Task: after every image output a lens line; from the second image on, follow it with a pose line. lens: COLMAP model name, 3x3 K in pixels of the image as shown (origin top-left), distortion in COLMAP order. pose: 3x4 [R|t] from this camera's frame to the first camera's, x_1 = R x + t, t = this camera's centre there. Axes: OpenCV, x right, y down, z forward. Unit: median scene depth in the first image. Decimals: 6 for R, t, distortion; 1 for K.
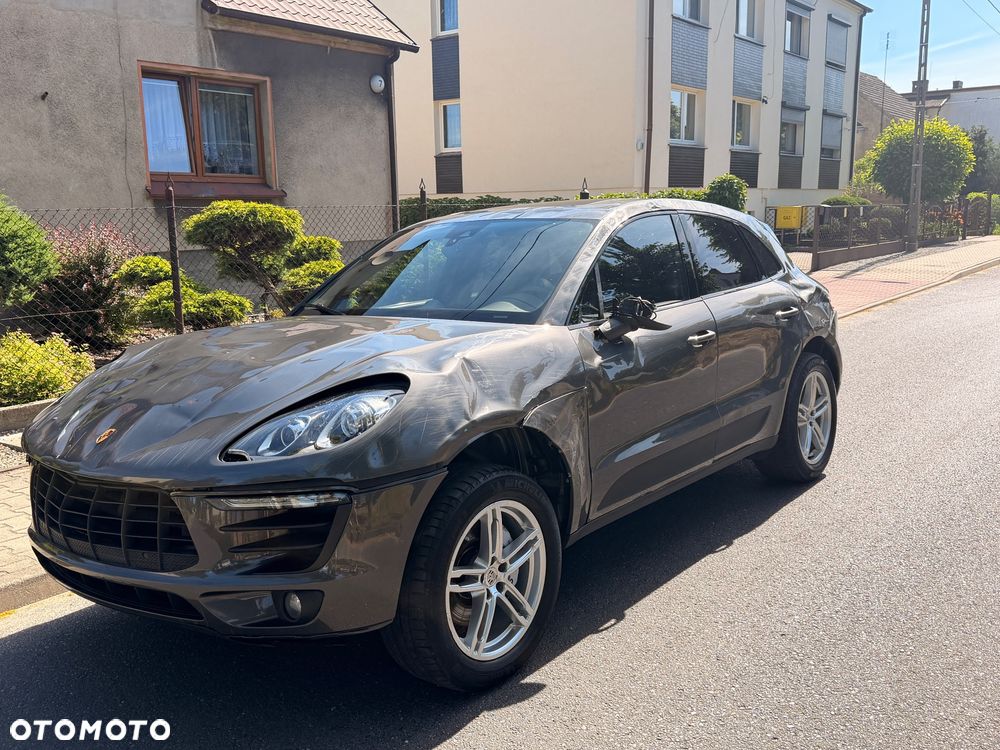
lens RADIAL K [[903.5, 0, 497.9], [0, 903.5, 379.6], [0, 0, 1]] dist [0.110491, -0.219941]
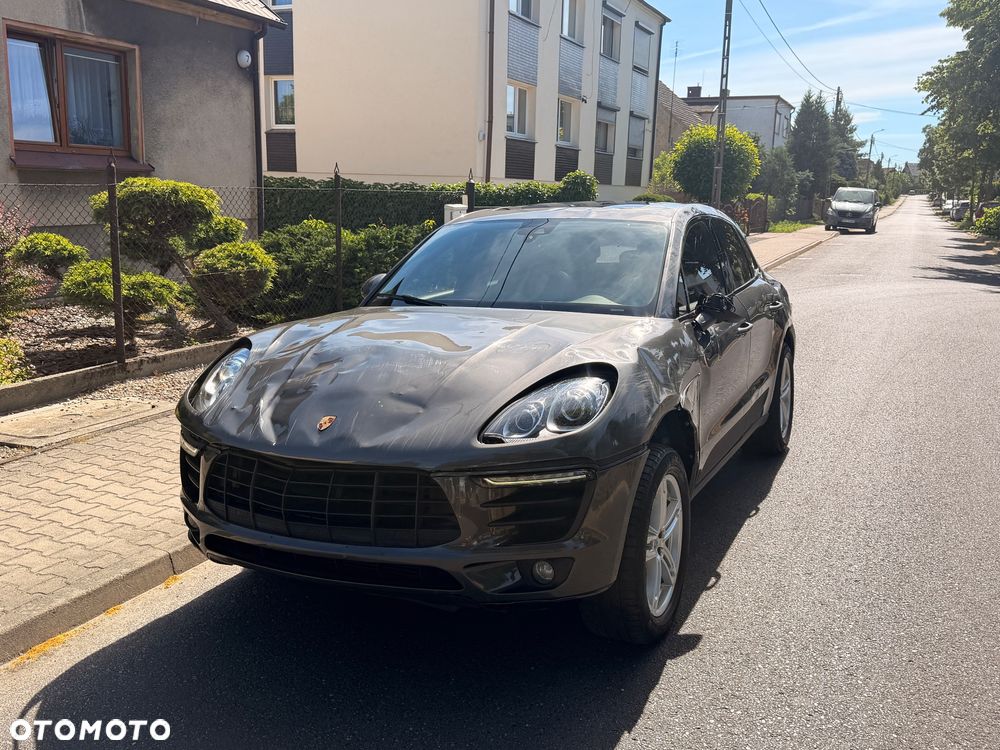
lens RADIAL K [[901.8, 0, 501.2], [0, 901.8, 369.8], [0, 0, 1]] dist [0.113923, -0.215627]
pose [[0.971748, -0.004875, 0.235971, -0.127175], [0.003010, 0.999961, 0.008262, -0.001795], [-0.236002, -0.007318, 0.971725, -0.012423]]
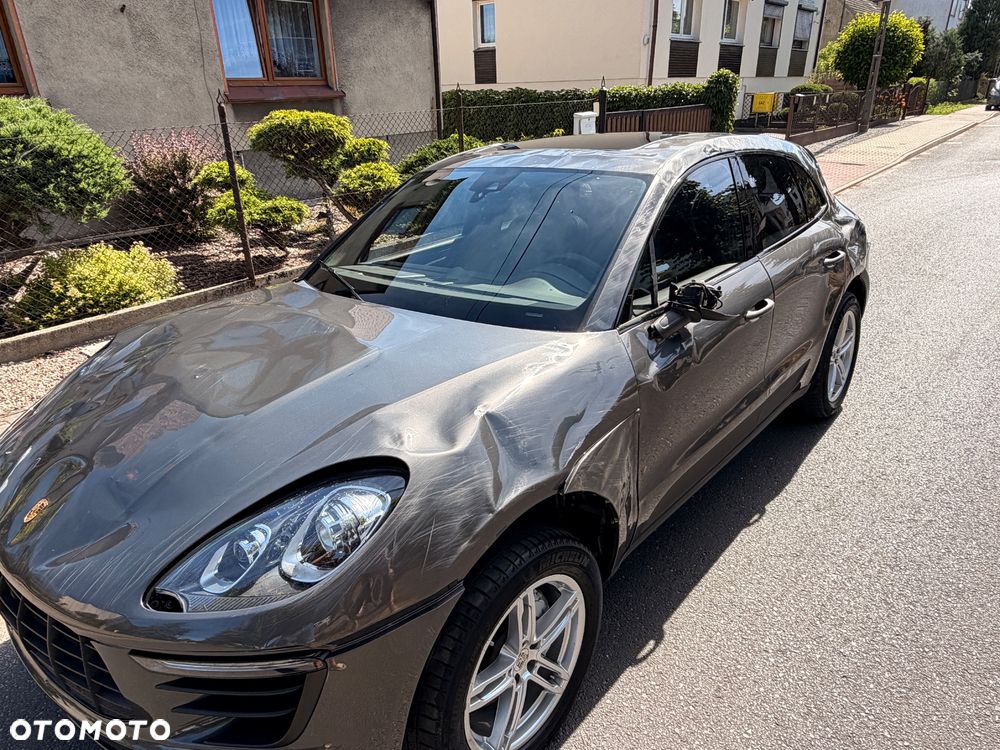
lens RADIAL K [[647.6, 0, 492.5], [0, 647.6, 384.1], [0, 0, 1]] dist [-0.006196, 0.001907]
pose [[0.998937, 0.008615, -0.045292, -0.002464], [0.002451, 0.971070, 0.238782, -0.047397], [0.046039, -0.238640, 0.970016, 0.133867]]
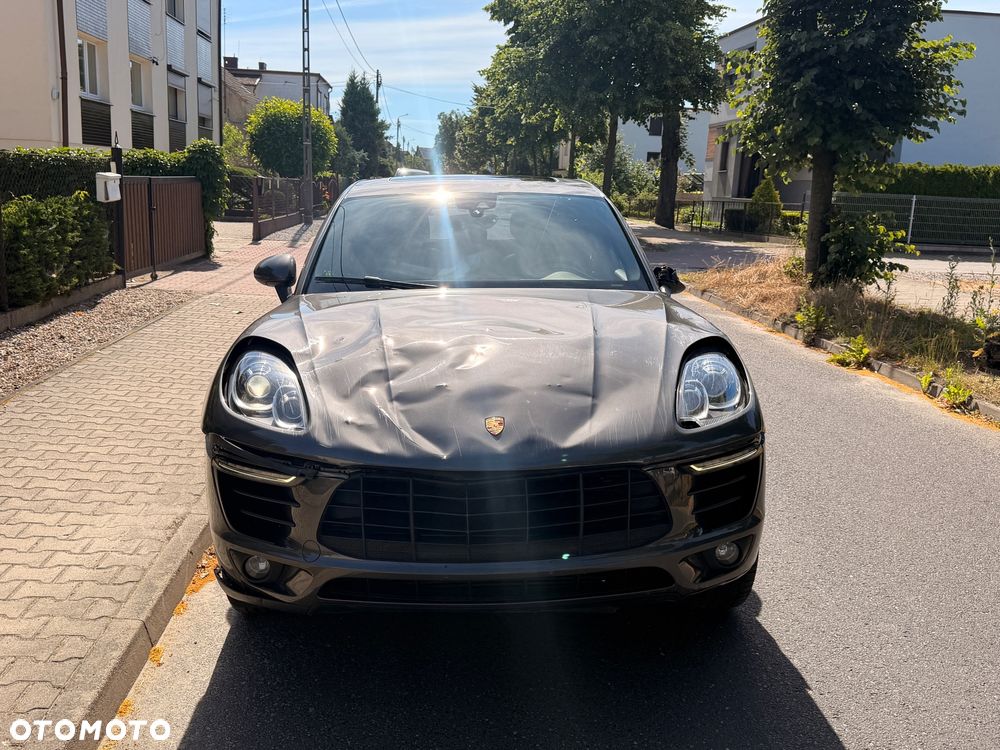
lens RADIAL K [[903.5, 0, 497.9], [0, 903.5, 379.6], [0, 0, 1]] dist [0.110491, -0.219941]
pose [[0.742684, -0.089629, 0.663617, -0.270234], [0.066504, 0.995975, 0.060090, -0.009891], [-0.666332, -0.000494, 0.745655, 0.090064]]
